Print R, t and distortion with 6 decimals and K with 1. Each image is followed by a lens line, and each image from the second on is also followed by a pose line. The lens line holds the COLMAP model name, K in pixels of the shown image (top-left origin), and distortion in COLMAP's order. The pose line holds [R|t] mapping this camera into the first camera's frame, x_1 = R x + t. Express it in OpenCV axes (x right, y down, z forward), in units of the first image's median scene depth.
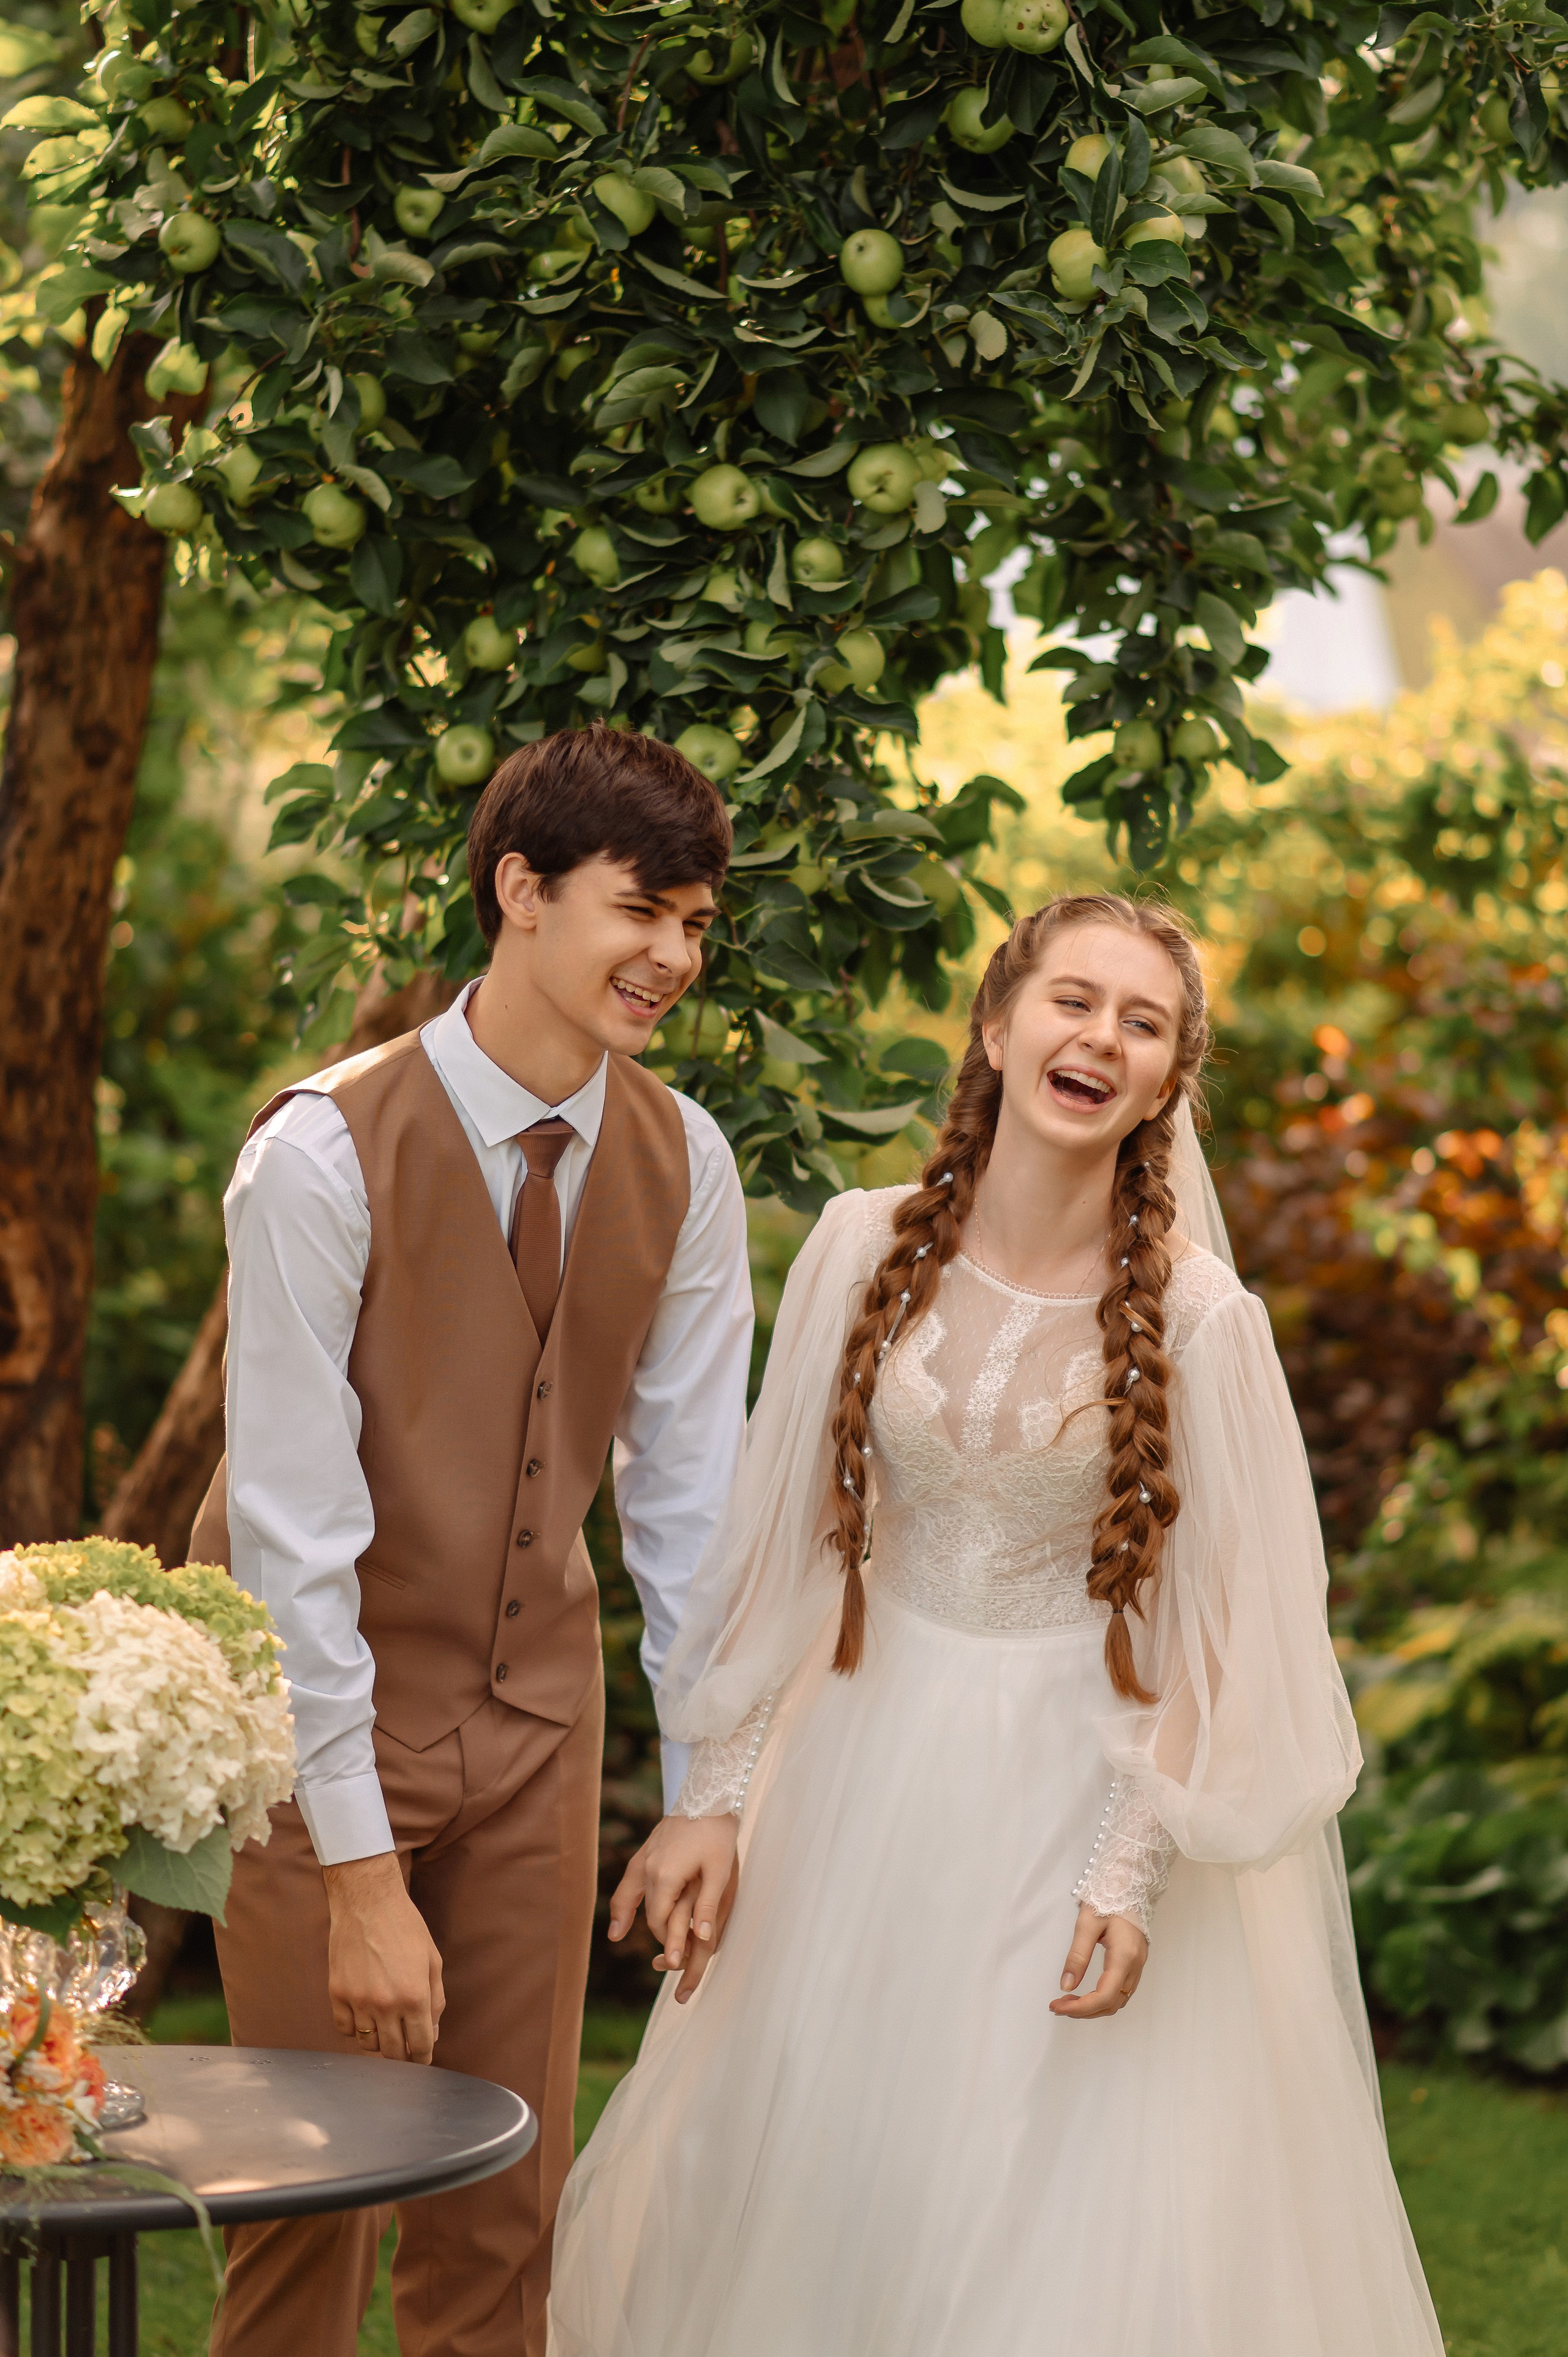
lens RADIAL K [[5467.7, 0, 818.6], [0, 5467.7, 1307.0], [0, 0, 1]] dist [0.072102, -0.767980]
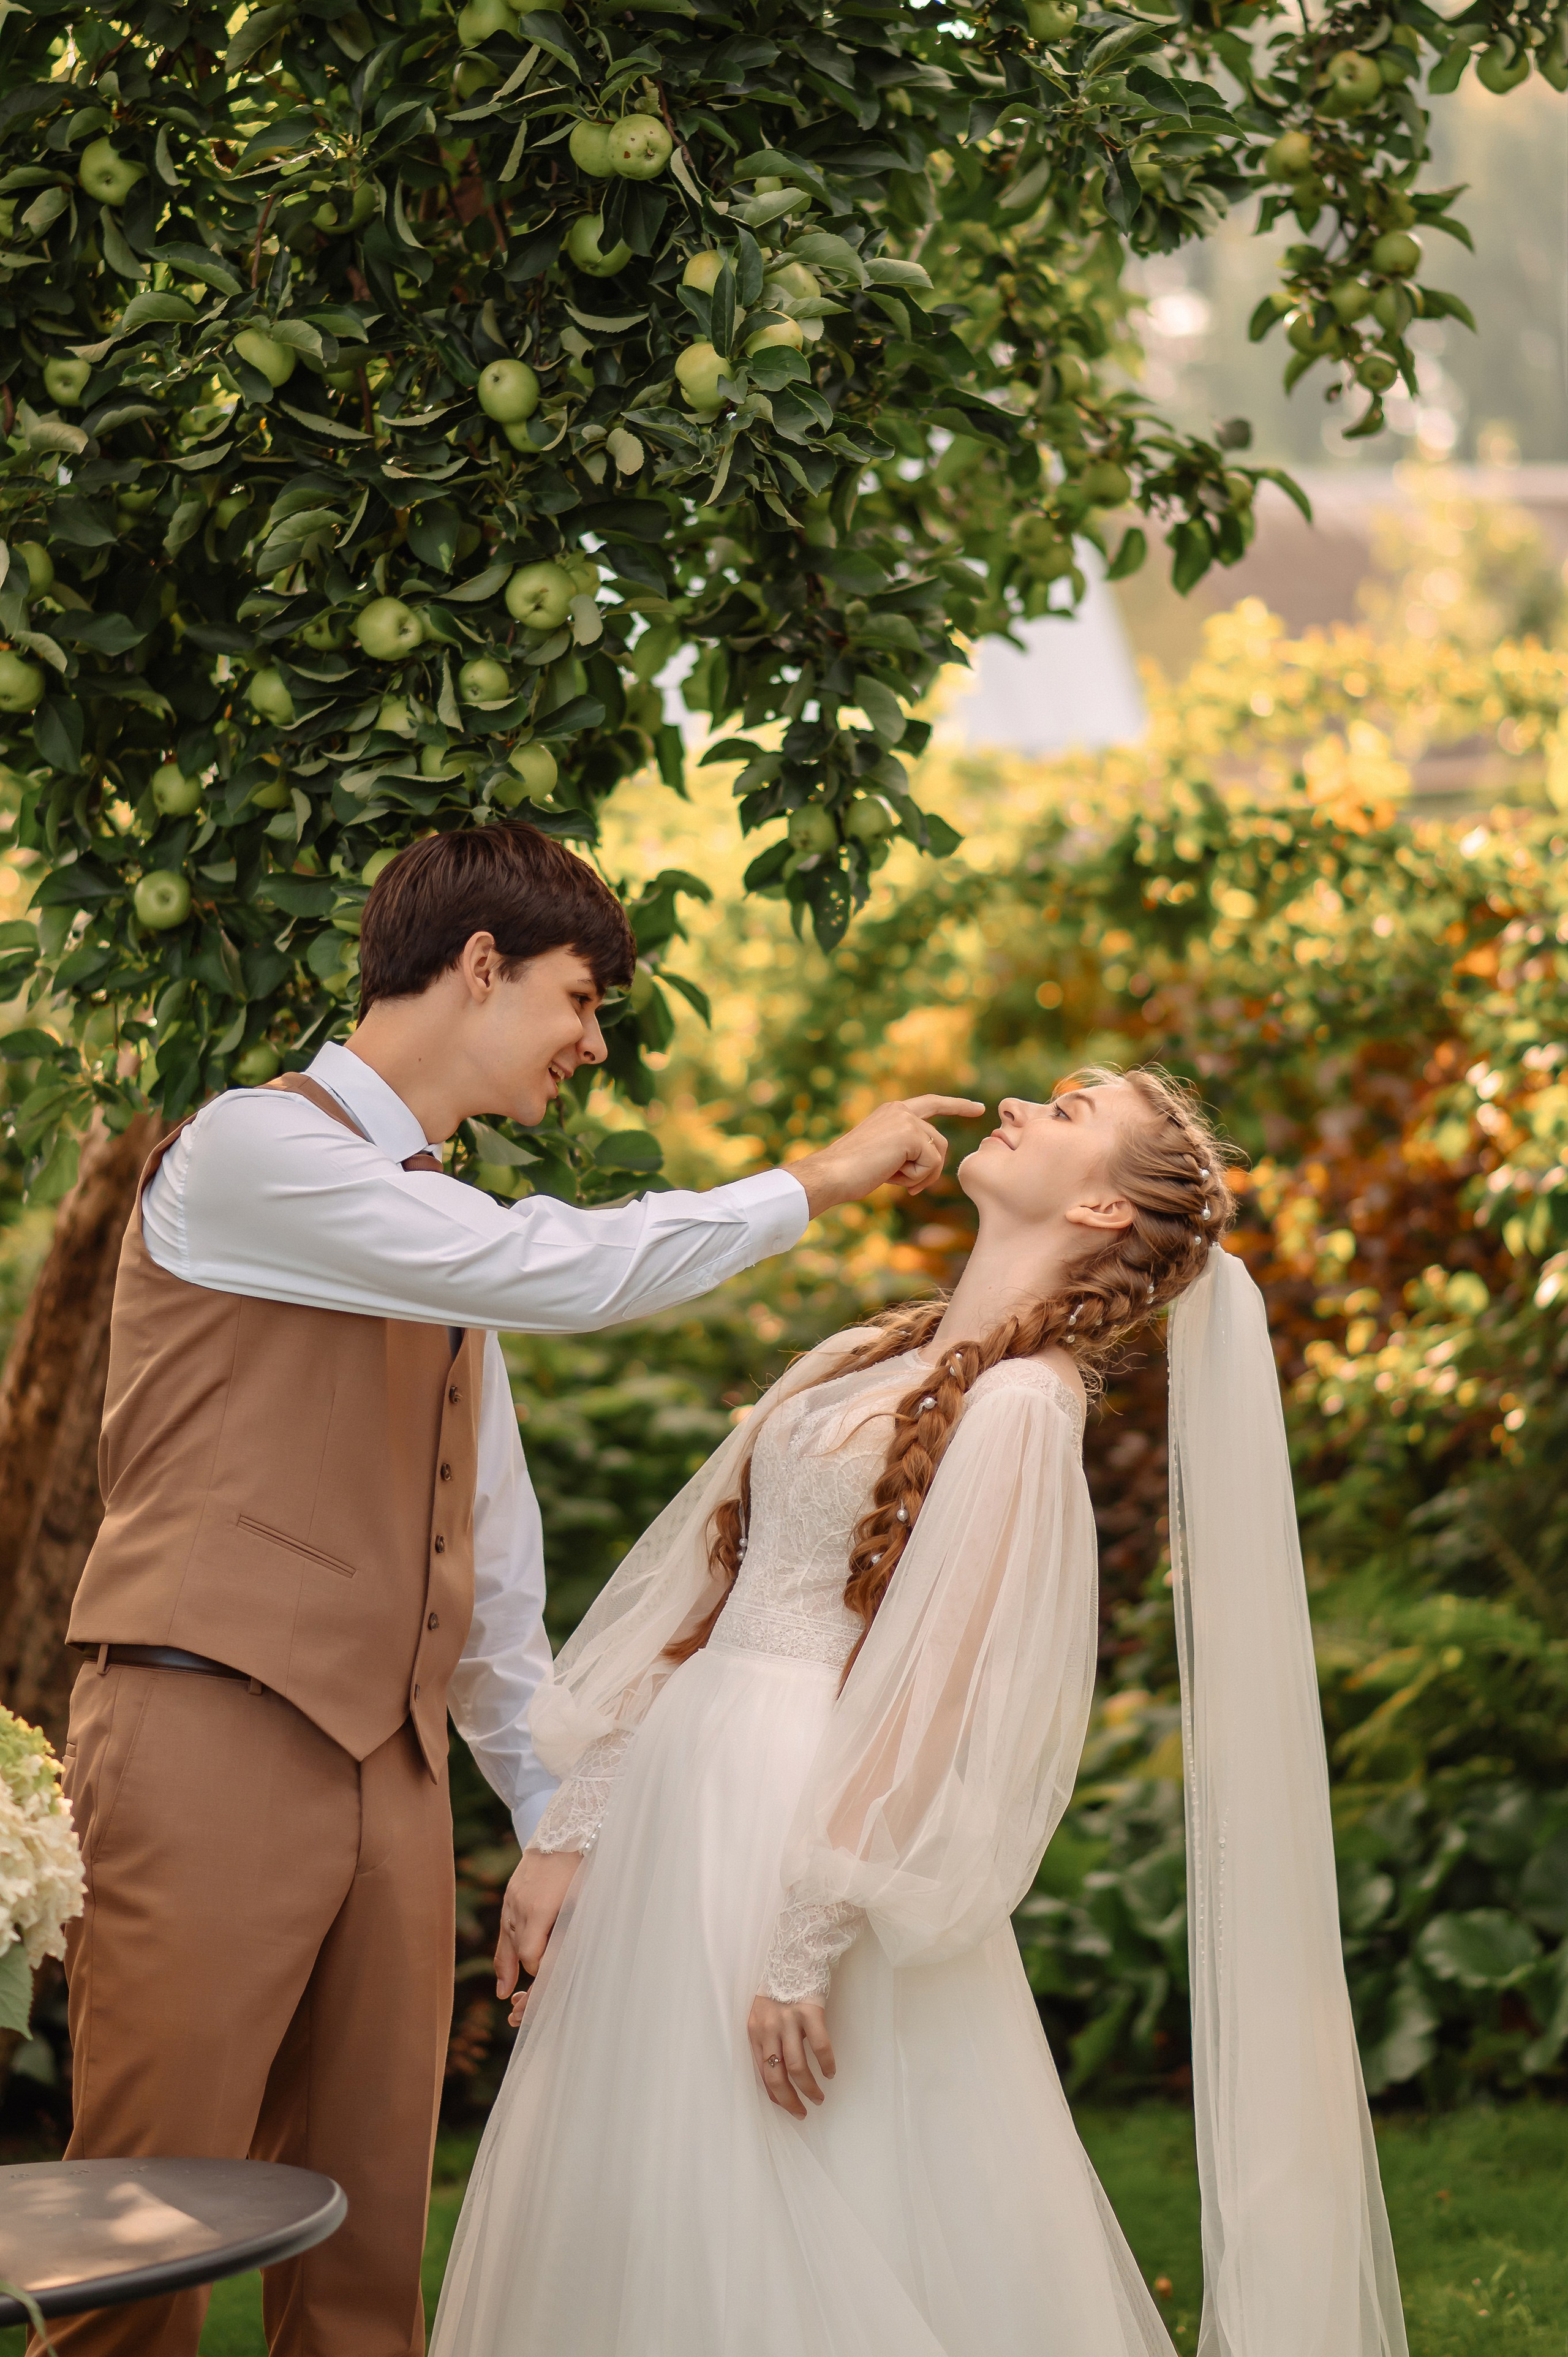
lens RADIAL K [[6005.2, 0, 784.0], [0, 6005.2, 1178.5], [0, 0, 1]] dist [-0.004071, -0.136610]
pose [[0.994816, -0.098254, 0.026214, 0.017028], [0.099255, 0.994252, -0.040129, 0.007956], [-0.022120, 0.042523, 0.998851, -0.127424]]
